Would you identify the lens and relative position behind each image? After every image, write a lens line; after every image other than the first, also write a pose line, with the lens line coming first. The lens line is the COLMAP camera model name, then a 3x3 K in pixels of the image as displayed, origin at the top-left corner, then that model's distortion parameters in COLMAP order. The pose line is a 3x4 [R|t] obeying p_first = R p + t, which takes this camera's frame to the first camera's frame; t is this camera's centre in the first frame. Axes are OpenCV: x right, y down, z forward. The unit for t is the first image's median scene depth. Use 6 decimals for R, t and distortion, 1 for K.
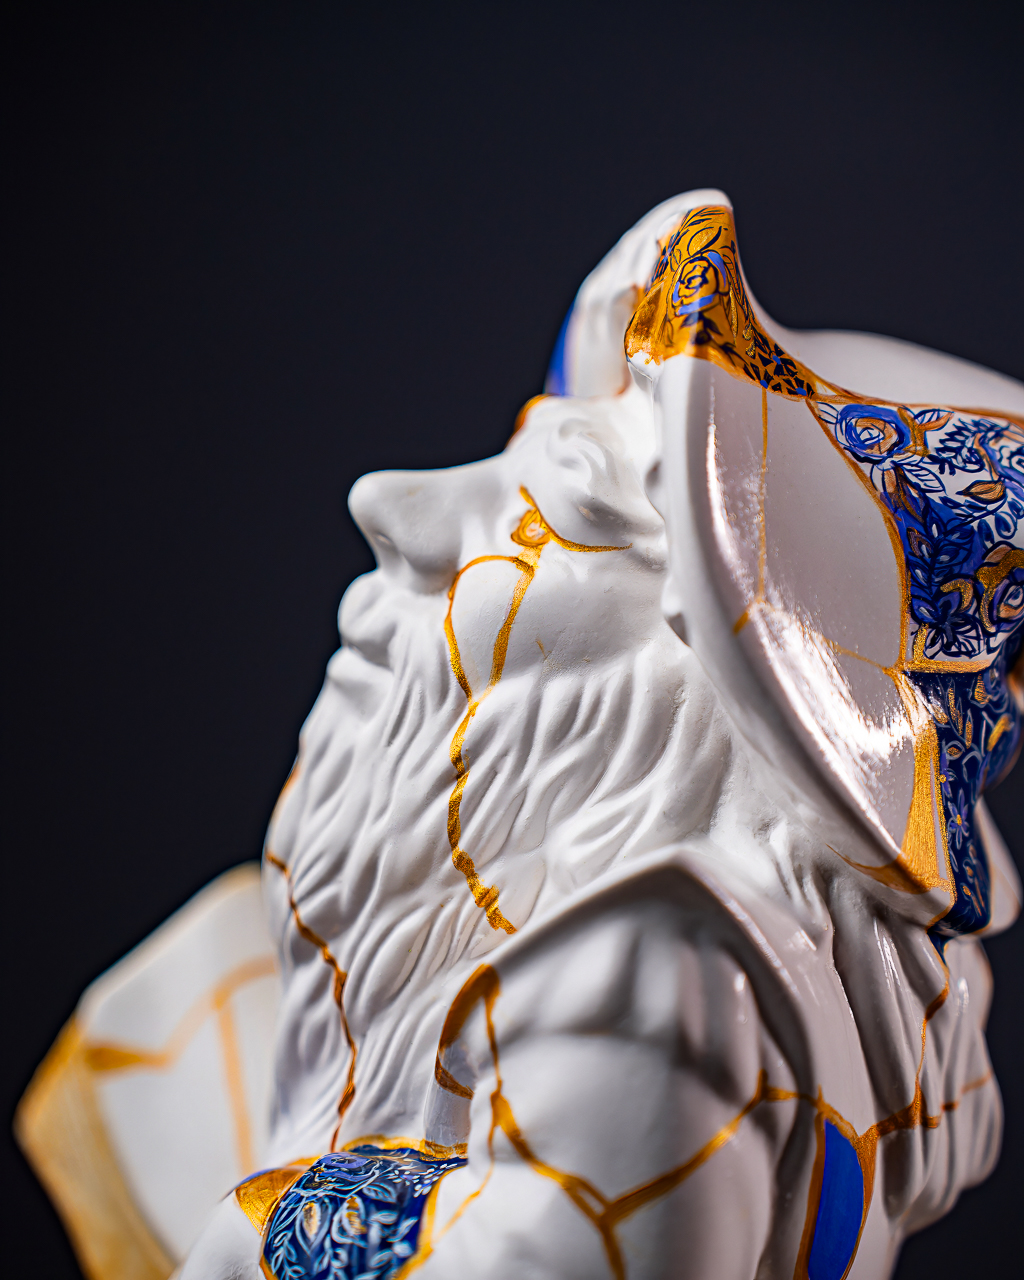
lens RADIAL K [[3142.6, 0, 512.0], [0, 3142.6, 640.0], [0, 0, 1]] dist [0.468358, 0.469072]
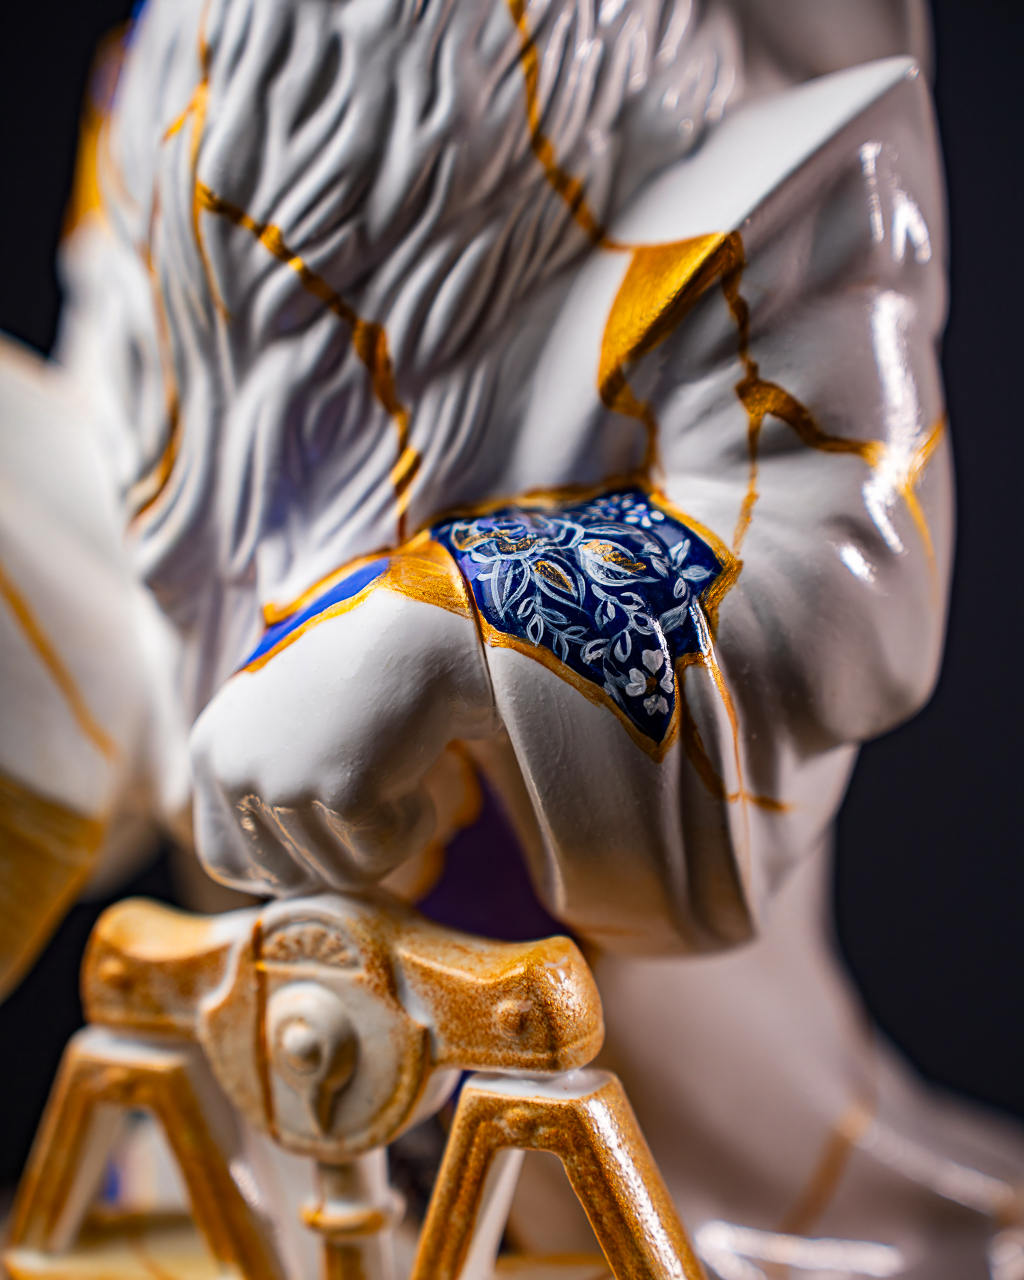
lens RADIAL K [[3142.6, 0, 512.0], [0, 3142.6, 640.0], [0, 0, 1]] dist [0.468358, 0.469072]
pose [[0.651028, -0.183344, 0.736578, -0.660612], [0.134439, 0.982900, 0.125831, 0.090172], [-0.747053, 0.017105, 0.664545, 0.451100]]
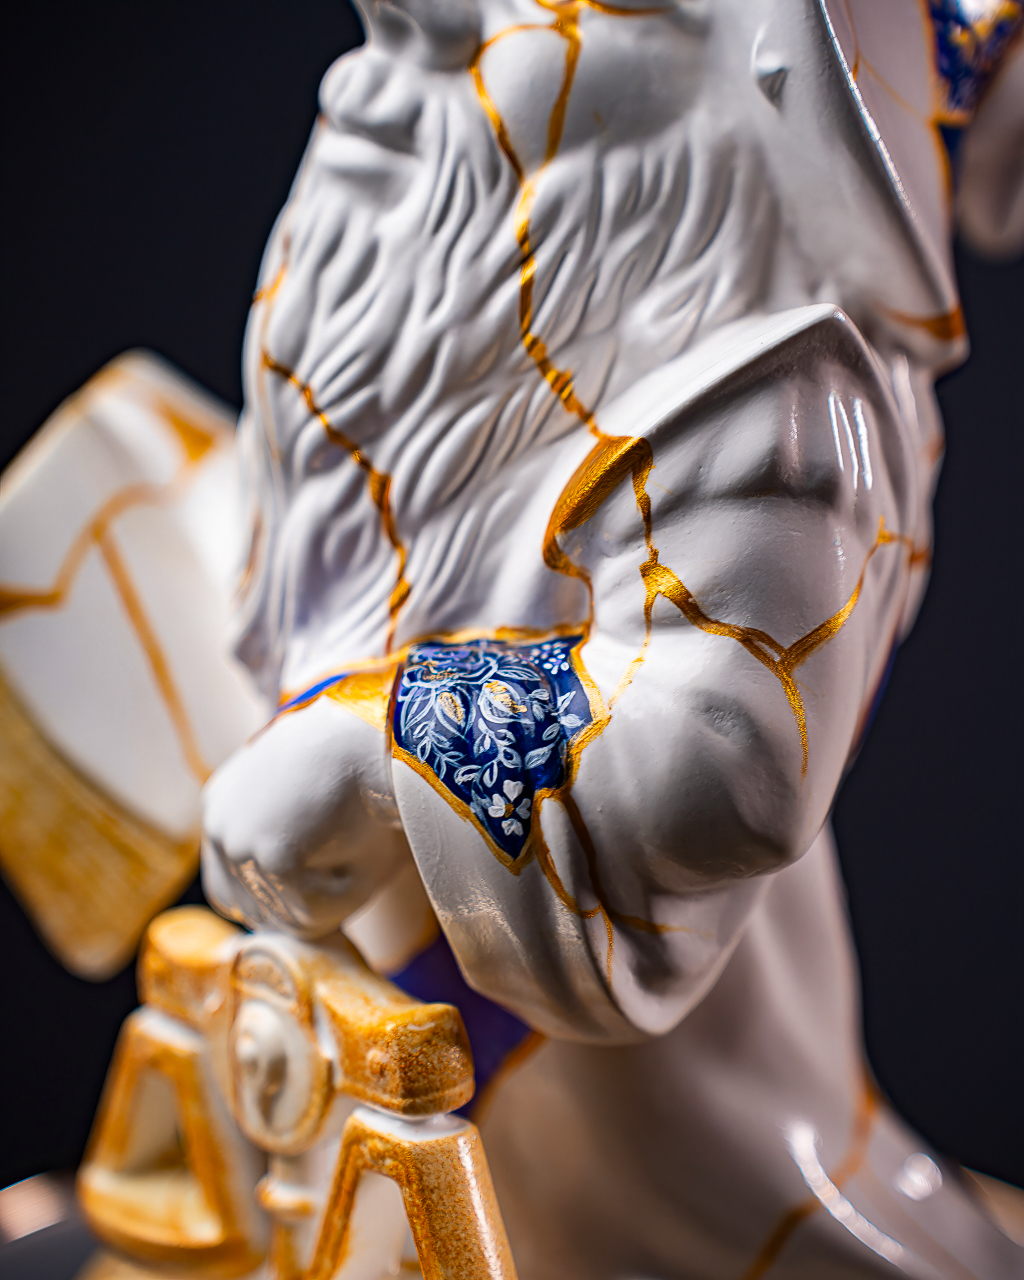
lens RADIAL K [[3142.6, 0, 512.0], [0, 3142.6, 640.0], [0, 0, 1]] dist [0.468358, 0.469072]
pose [[0.895361, -0.094997, 0.435091, -0.459063], [0.045853, 0.991456, 0.122113, 0.040264], [-0.442974, -0.089385, 0.892067, 0.115091]]
